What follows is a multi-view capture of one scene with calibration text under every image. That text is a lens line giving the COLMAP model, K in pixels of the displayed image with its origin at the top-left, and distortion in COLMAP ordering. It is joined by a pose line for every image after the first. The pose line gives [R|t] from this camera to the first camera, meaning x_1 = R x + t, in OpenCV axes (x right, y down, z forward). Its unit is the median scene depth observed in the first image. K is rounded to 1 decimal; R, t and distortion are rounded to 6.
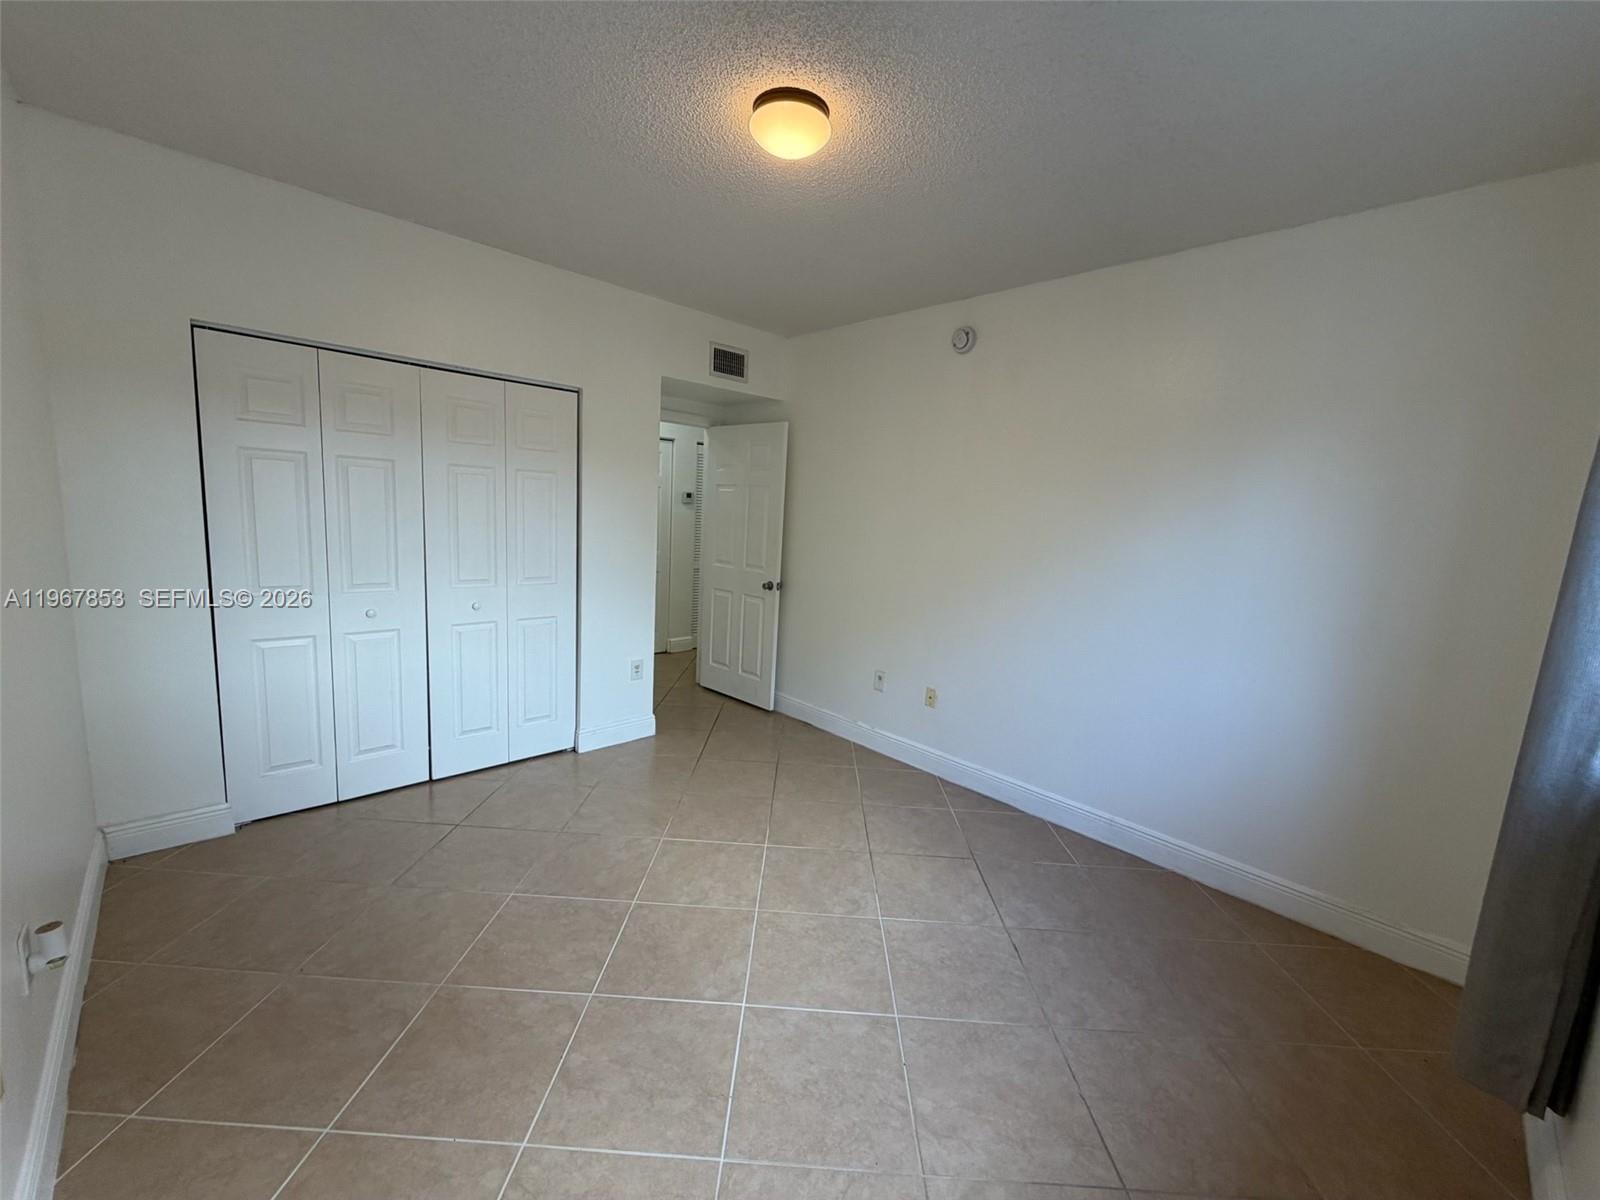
lens RADIAL K [[633.9, 0, 809.6], [0, 633.9, 600.1], [0, 0, 1]] dist [0.000229, -0.000007]
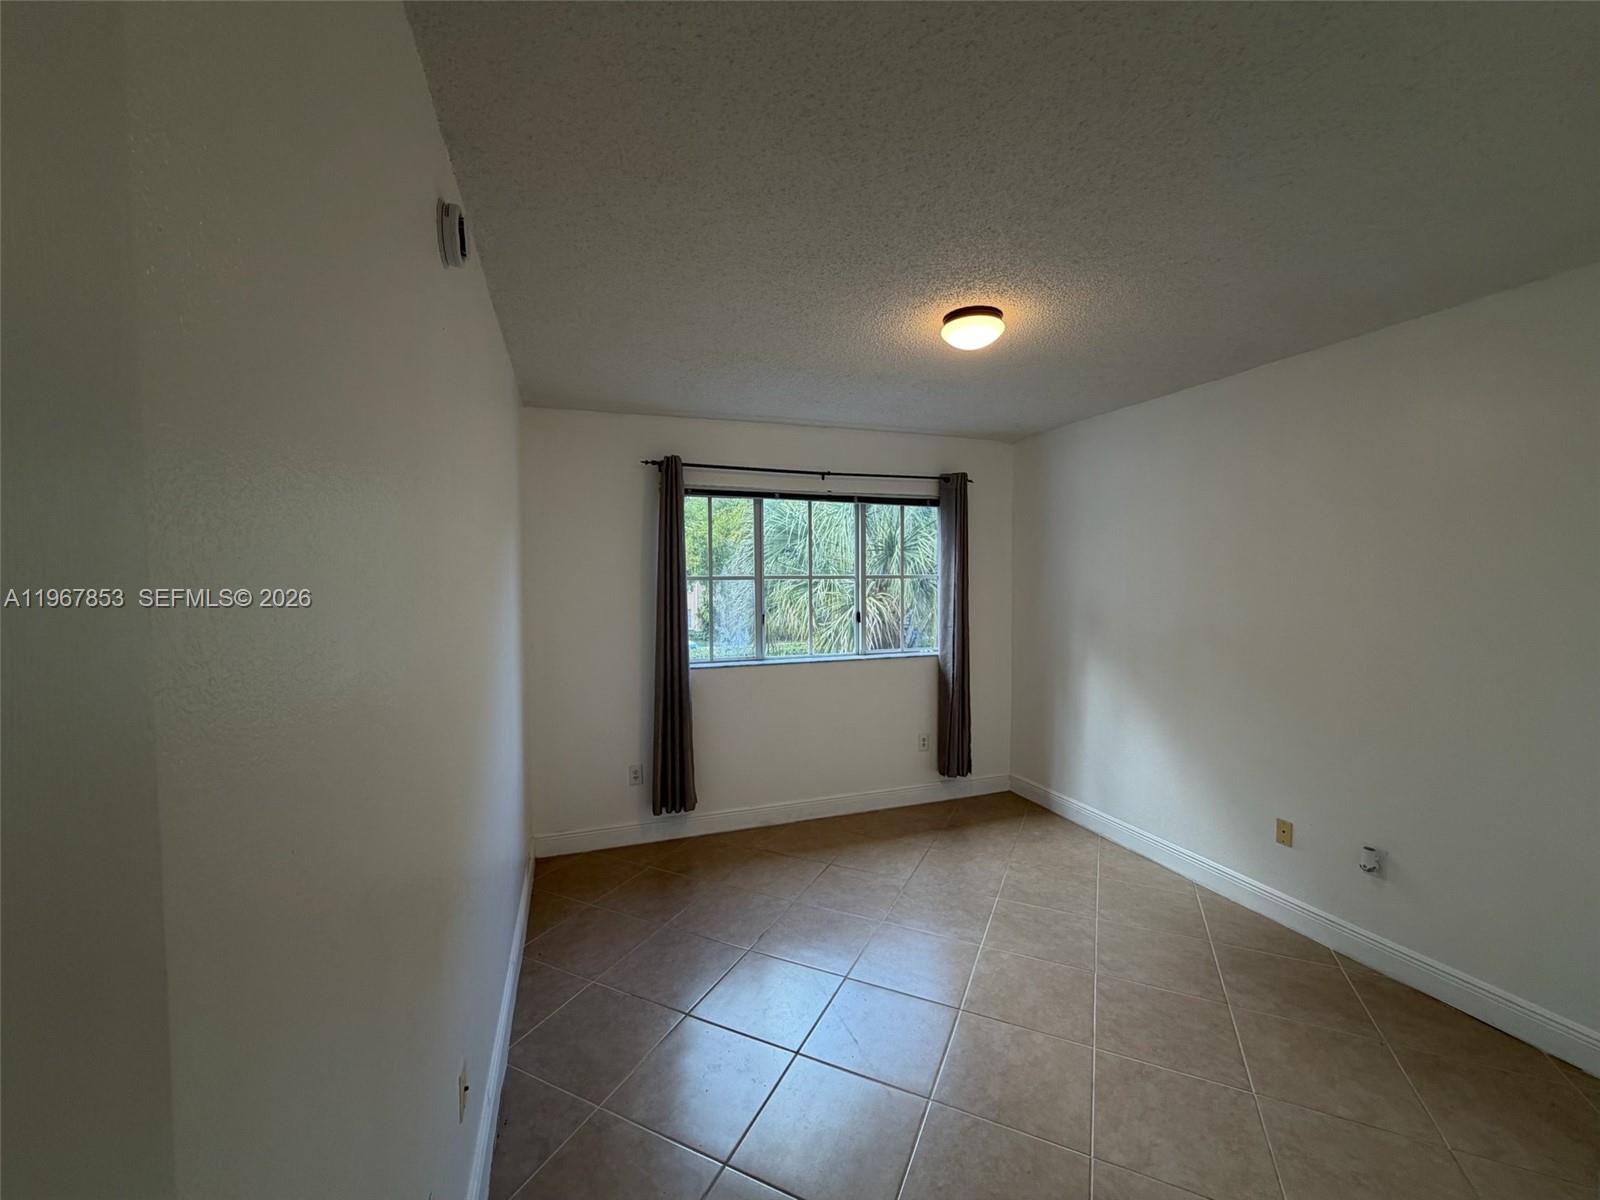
lens RADIAL K [[633.9, 0, 809.6], [0, 633.9, 600.1], [0, 0, 1]] dist [0.000229, -0.000007]
pose [[-0.908066, -0.059069, 0.414641, -0.270256], [0.014129, 0.985121, 0.171282, -0.356796], [-0.418589, 0.161394, -0.893720, 2.086351]]
